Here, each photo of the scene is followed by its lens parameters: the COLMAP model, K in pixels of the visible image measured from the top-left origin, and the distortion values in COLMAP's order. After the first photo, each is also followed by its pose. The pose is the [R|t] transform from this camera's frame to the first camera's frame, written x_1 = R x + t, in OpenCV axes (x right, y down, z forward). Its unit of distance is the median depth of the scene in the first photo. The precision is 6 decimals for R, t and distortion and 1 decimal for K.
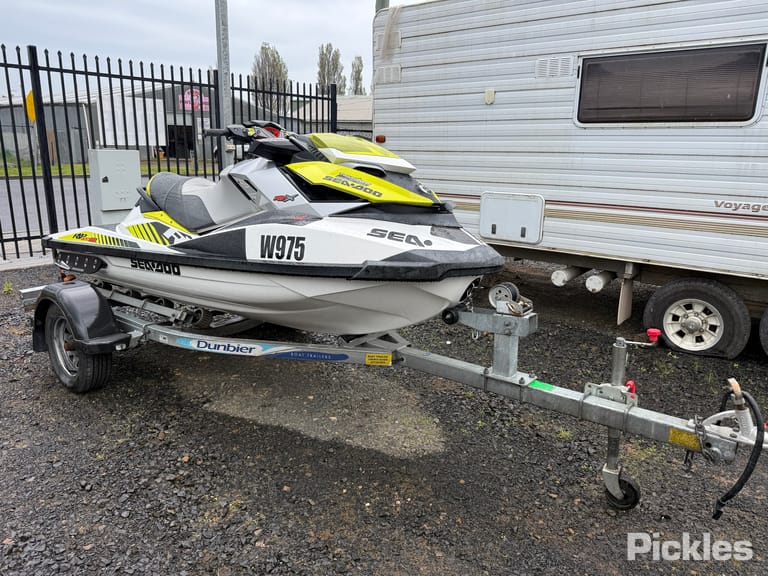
lens RADIAL K [[528.8, 0, 382.9], [0, 528.8, 313.4], [0, 0, 1]] dist [-0.005921, -0.004231]
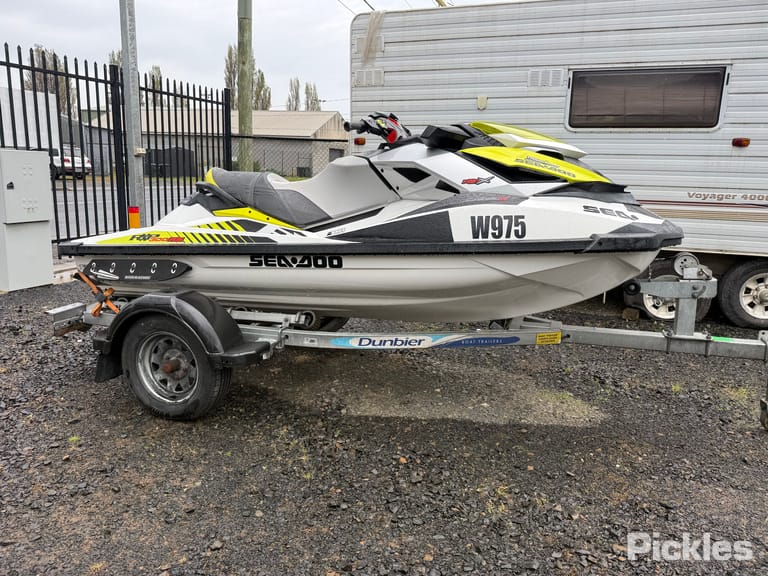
lens RADIAL K [[543.1, 0, 386.4], [0, 543.1, 303.4], [0, 0, 1]] dist [-0.004629, -0.005847]
pose [[0.941257, -0.075794, 0.329076, -0.615873], [0.094112, 0.994755, -0.040074, 0.033561], [-0.324312, 0.068690, 0.943453, 0.091414]]
